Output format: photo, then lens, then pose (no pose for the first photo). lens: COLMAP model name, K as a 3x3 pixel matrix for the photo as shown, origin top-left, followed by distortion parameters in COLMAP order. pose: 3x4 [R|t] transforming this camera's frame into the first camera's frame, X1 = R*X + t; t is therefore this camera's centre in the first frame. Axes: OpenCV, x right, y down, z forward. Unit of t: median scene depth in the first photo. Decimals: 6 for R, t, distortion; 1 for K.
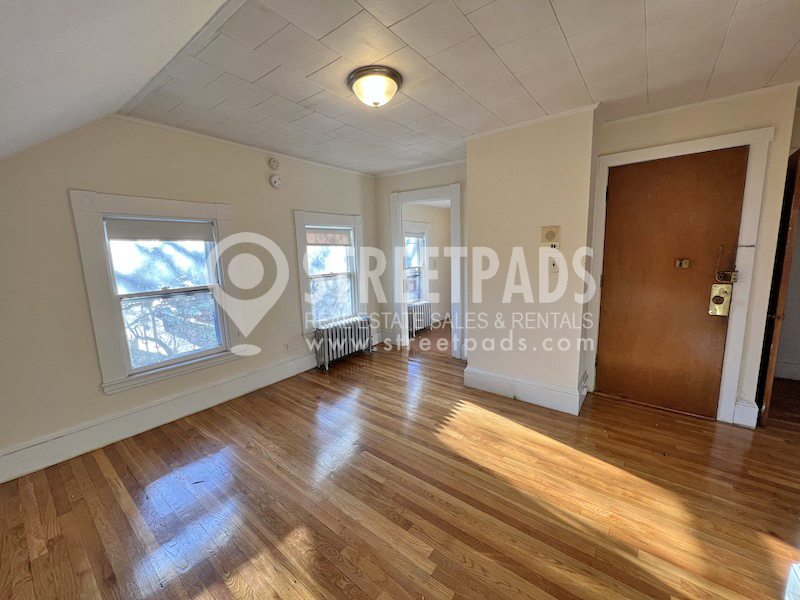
lens RADIAL K [[320.1, 0, 397.7], [0, 320.1, 296.5], [0, 0, 1]] dist [0.000850, -0.000619]
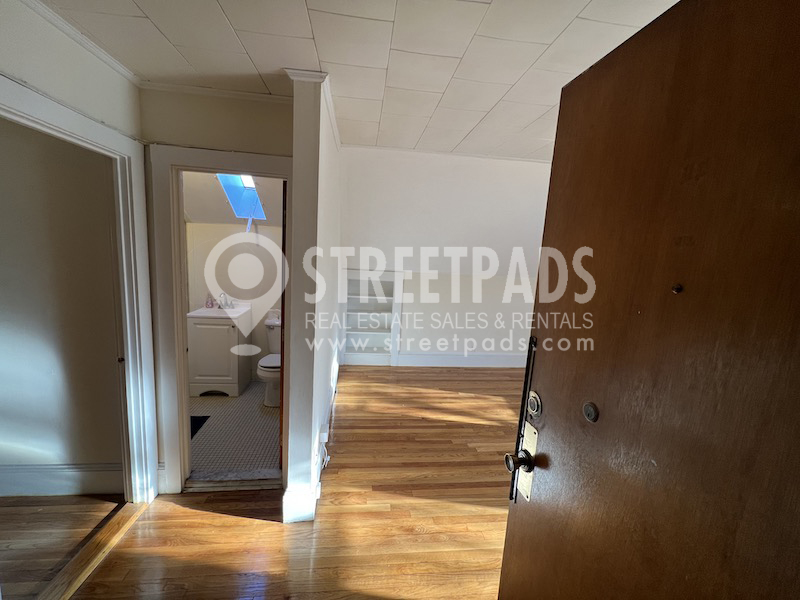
lens RADIAL K [[320.1, 0, 396.4], [0, 320.1, 297.1], [0, 0, 1]] dist [0.000850, -0.000619]
pose [[-0.717488, 0.086656, -0.691160, 0.953354], [-0.135811, 0.955787, 0.260818, -0.242640], [0.683203, 0.281000, -0.673997, 1.005837]]
